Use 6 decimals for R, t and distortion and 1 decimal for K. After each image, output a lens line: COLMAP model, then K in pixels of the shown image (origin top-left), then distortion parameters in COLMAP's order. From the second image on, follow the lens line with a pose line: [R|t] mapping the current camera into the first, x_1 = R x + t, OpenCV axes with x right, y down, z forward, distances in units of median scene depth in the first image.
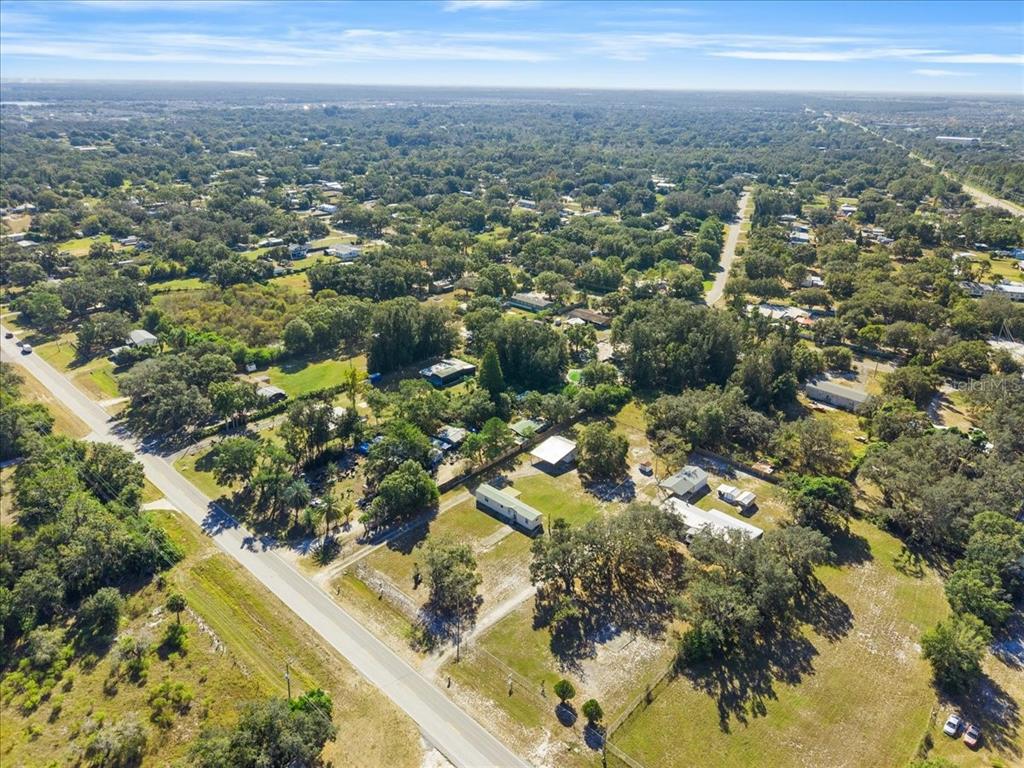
lens RADIAL K [[679.8, 0, 512.0], [0, 679.8, 384.0], [0, 0, 1]] dist [0.050124, -0.051895]
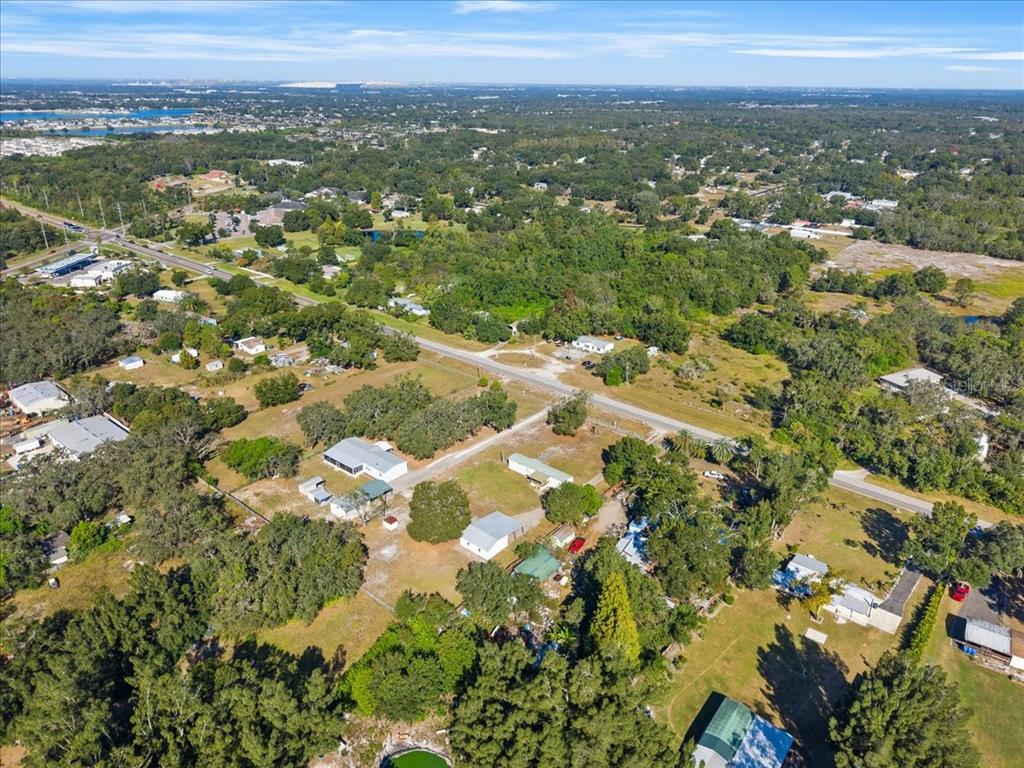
lens RADIAL K [[679.8, 0, 512.0], [0, 679.8, 384.0], [0, 0, 1]] dist [0.050124, -0.051895]
pose [[-0.997692, -0.002706, -0.067846, 0.115986], [-0.052193, 0.669687, 0.740807, -0.731729], [0.043431, 0.742638, -0.668283, 1.648502]]
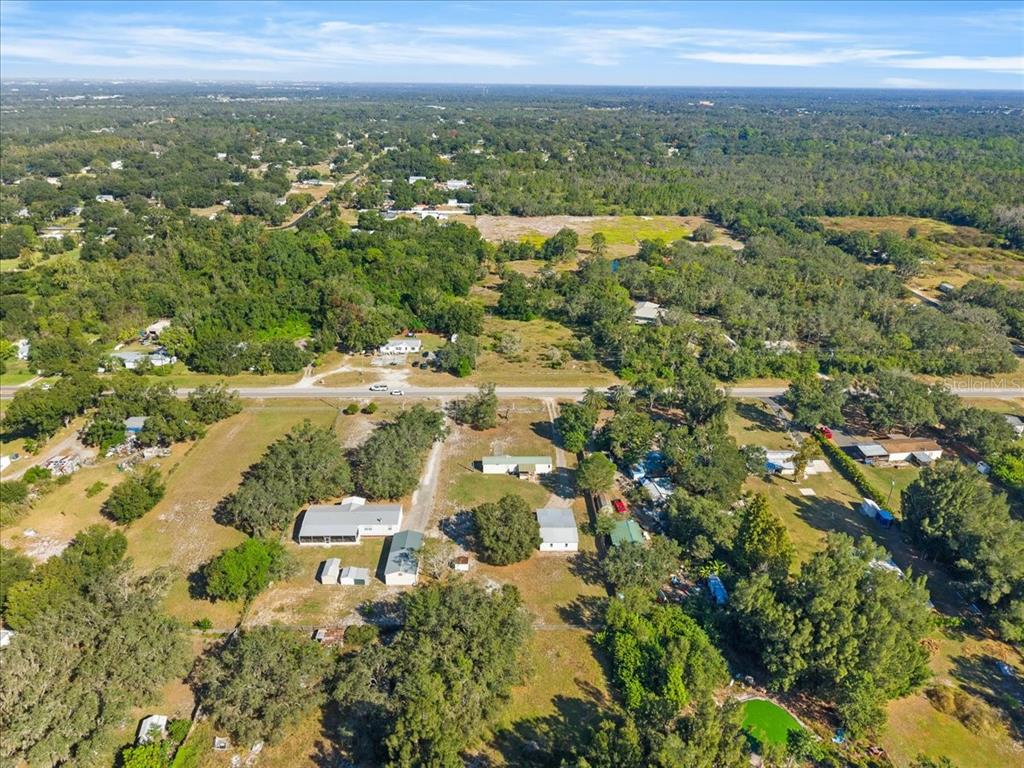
lens RADIAL K [[692.2, 0, 515.3], [0, 692.2, 369.9], [0, 0, 1]] dist [0.061154, -0.142057]
pose [[-0.713087, 0.244230, -0.657160, 0.706502], [-0.308686, 0.732229, 0.607086, -0.622984], [0.629460, 0.635761, -0.446753, 1.424498]]
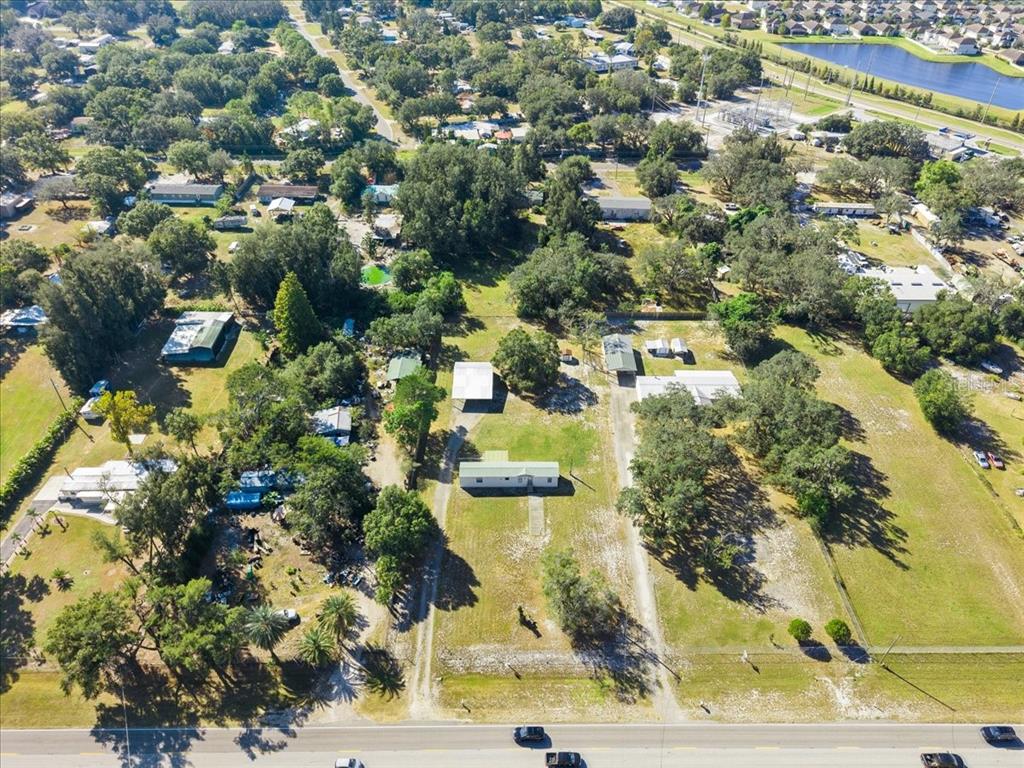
lens RADIAL K [[702.0, 0, 528.7], [0, 702.0, 405.3], [0, 0, 1]] dist [0.036104, -0.032524]
pose [[0.723300, -0.431431, 0.539170, -0.392942], [0.269389, 0.895230, 0.354955, -0.171463], [-0.635820, -0.111492, 0.763743, 0.391206]]
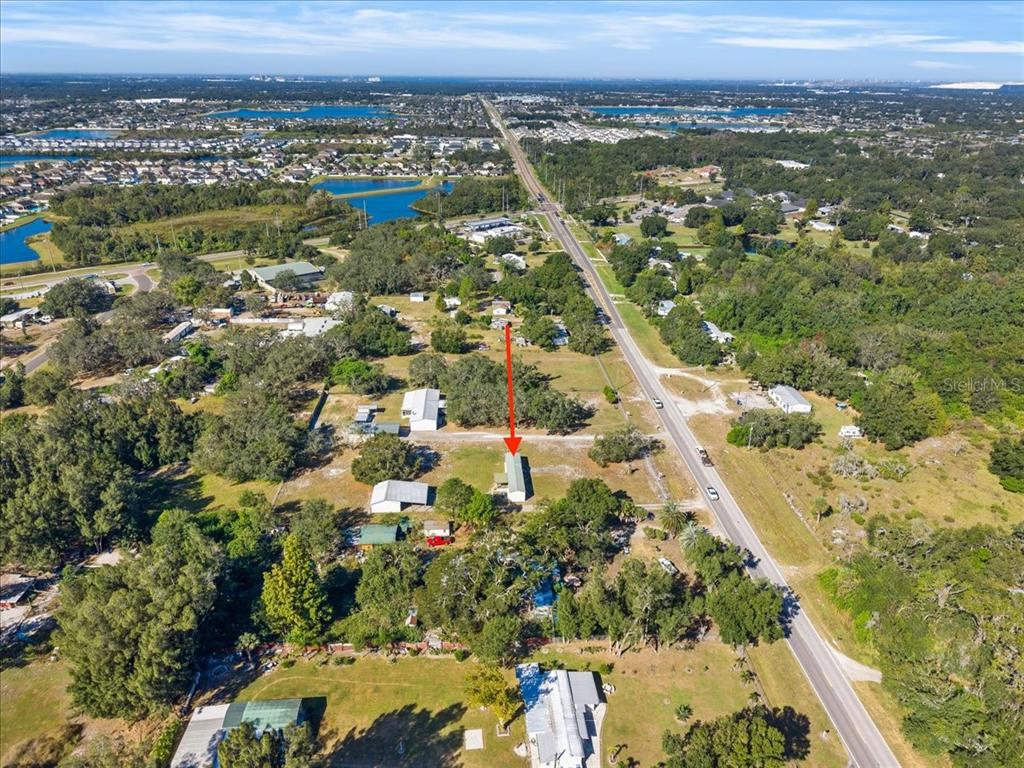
lens RADIAL K [[679.8, 0, 512.0], [0, 679.8, 384.0], [0, 0, 1]] dist [0.050124, -0.051895]
pose [[-0.721139, -0.307857, 0.620631, -0.625861], [0.262707, 0.707419, 0.656158, -0.629654], [-0.641049, 0.636226, -0.429271, 1.389045]]
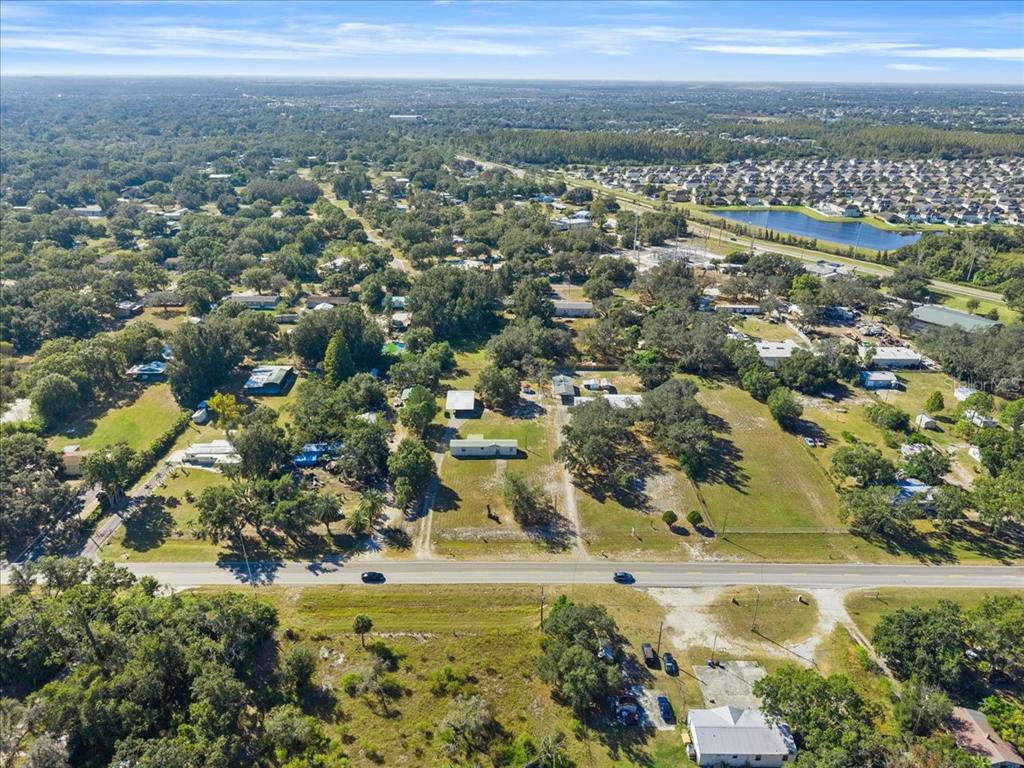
lens RADIAL K [[678.0, 0, 512.0], [0, 678.0, 384.0], [0, 0, 1]] dist [0.109019, -0.207978]
pose [[0.726620, -0.289847, 0.622906, -0.664181], [0.277925, 0.953163, 0.119321, -0.045625], [-0.628316, 0.086420, 0.773143, 0.076997]]
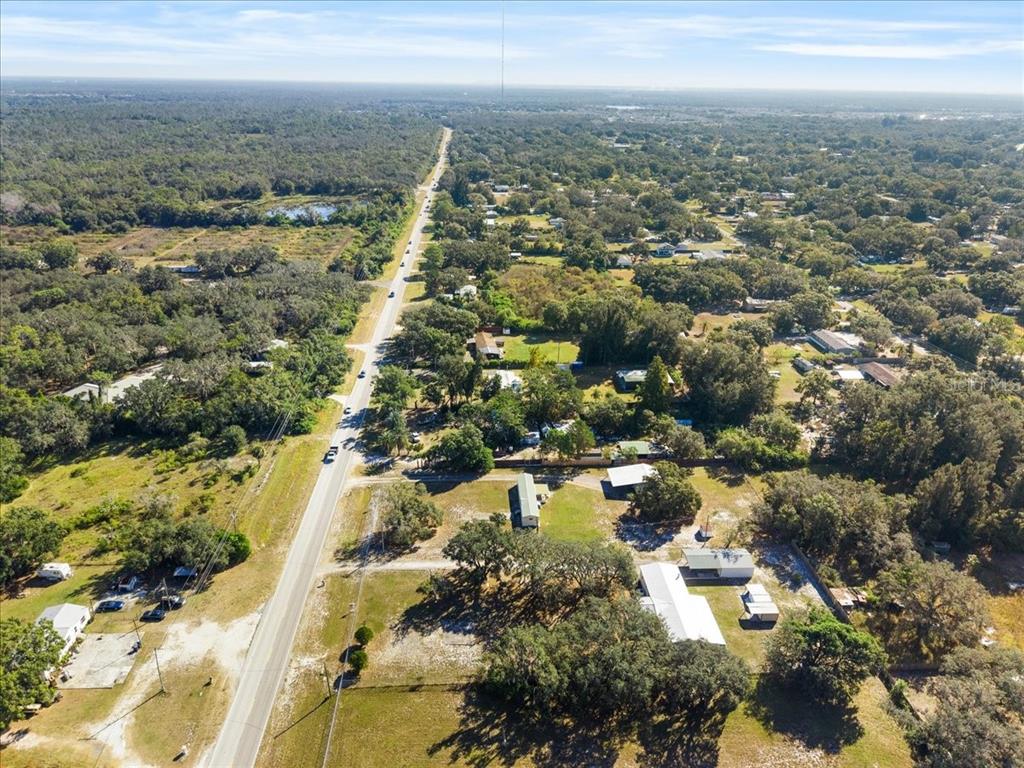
lens RADIAL K [[679.8, 0, 512.0], [0, 679.8, 384.0], [0, 0, 1]] dist [0.050124, -0.051895]
pose [[0.717747, 0.277608, -0.638571, 0.591247], [-0.284509, 0.953961, 0.094934, -0.076469], [0.635527, 0.113540, 0.763685, 0.191076]]
